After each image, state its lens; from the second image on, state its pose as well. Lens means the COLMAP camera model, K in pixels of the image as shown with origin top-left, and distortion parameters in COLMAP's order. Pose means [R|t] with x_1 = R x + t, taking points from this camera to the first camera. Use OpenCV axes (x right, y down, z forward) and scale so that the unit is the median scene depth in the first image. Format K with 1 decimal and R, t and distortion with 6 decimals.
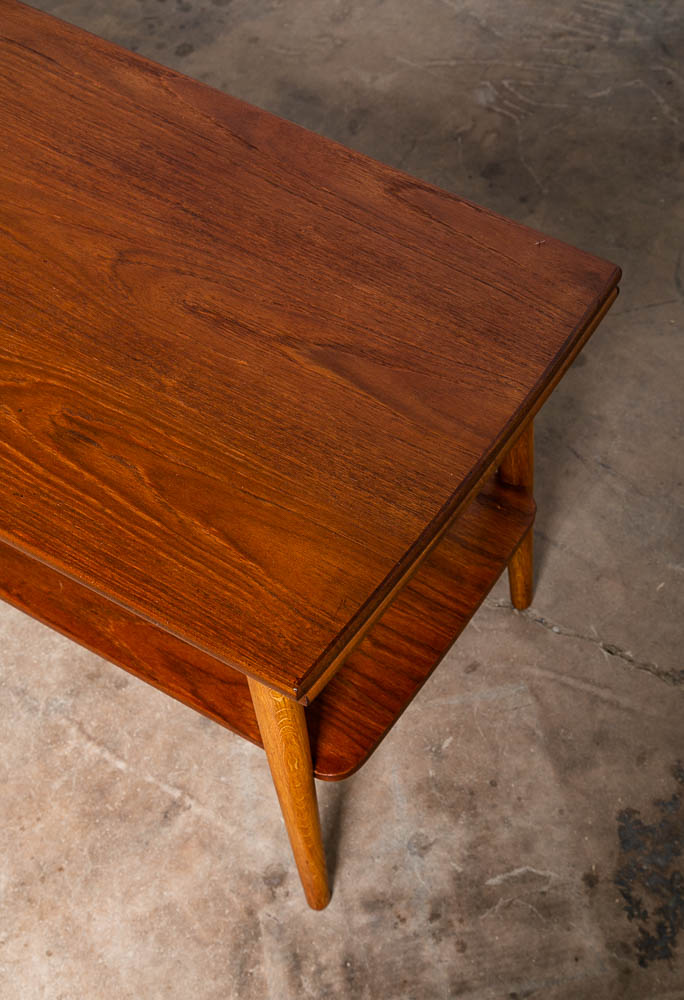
lens RADIAL K [[1420.6, 0, 349.5], [0, 1420.6, 498.4], [0, 0, 1]] dist [0.177643, 0.000000]
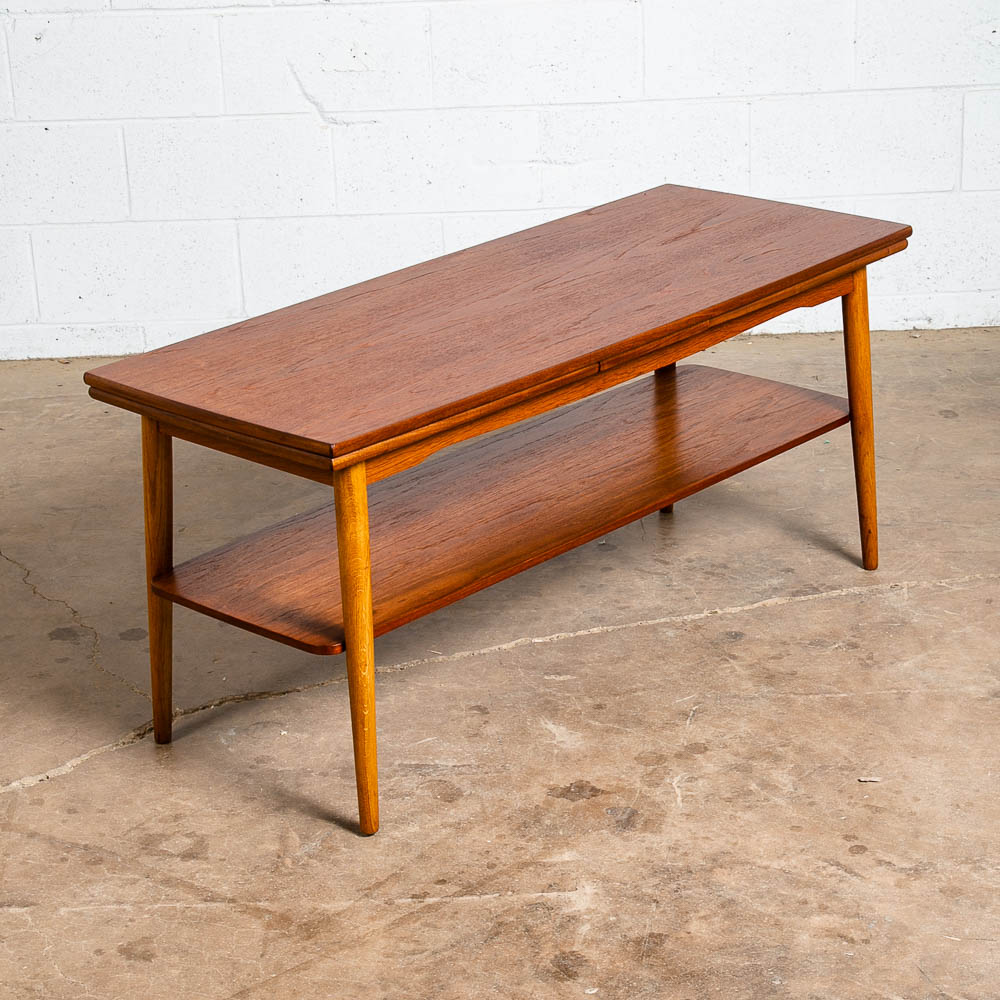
lens RADIAL K [[2532.4, 0, 468.5], [0, 2532.4, 555.3], [0, 0, 1]] dist [0.108127, 0.000000]
pose [[0.174556, -0.339030, 0.924440, -3.324906], [0.822720, 0.566041, 0.052242, -0.289547], [-0.540983, 0.751436, 0.377733, 0.226684]]
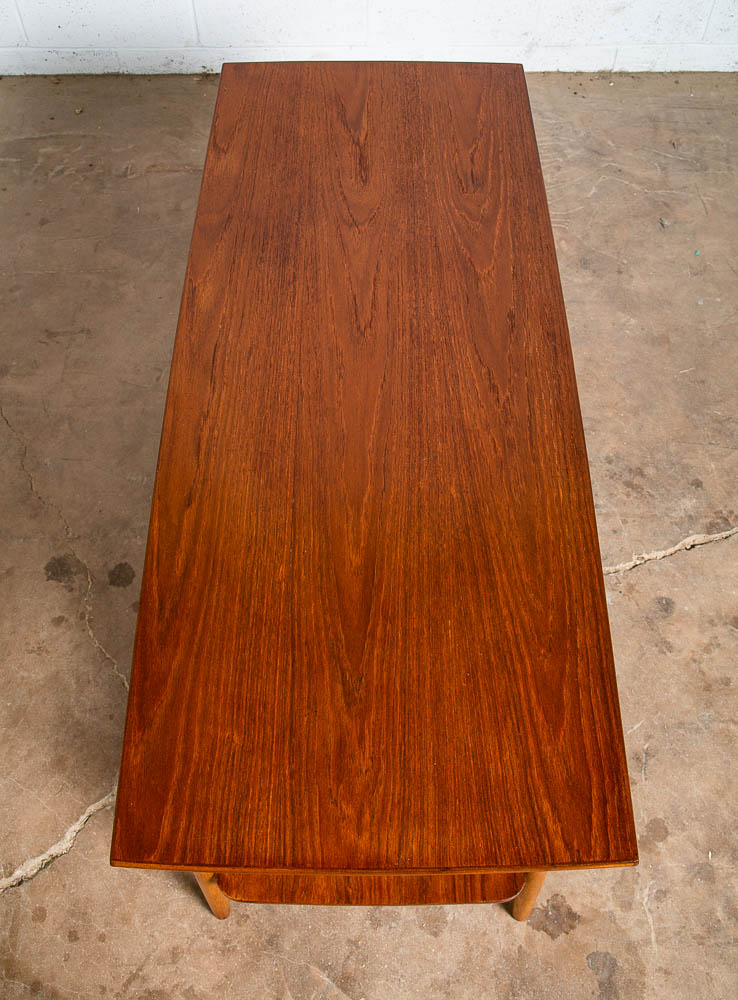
lens RADIAL K [[951.3, 0, 367.7], [0, 951.3, 476.3], [0, 0, 1]] dist [-0.009516, 0.000000]
pose [[0.133522, -0.802922, 0.580937, -0.972614], [0.803726, 0.430686, 0.410529, -0.766268], [-0.579824, 0.412099, 0.702836, 0.565514]]
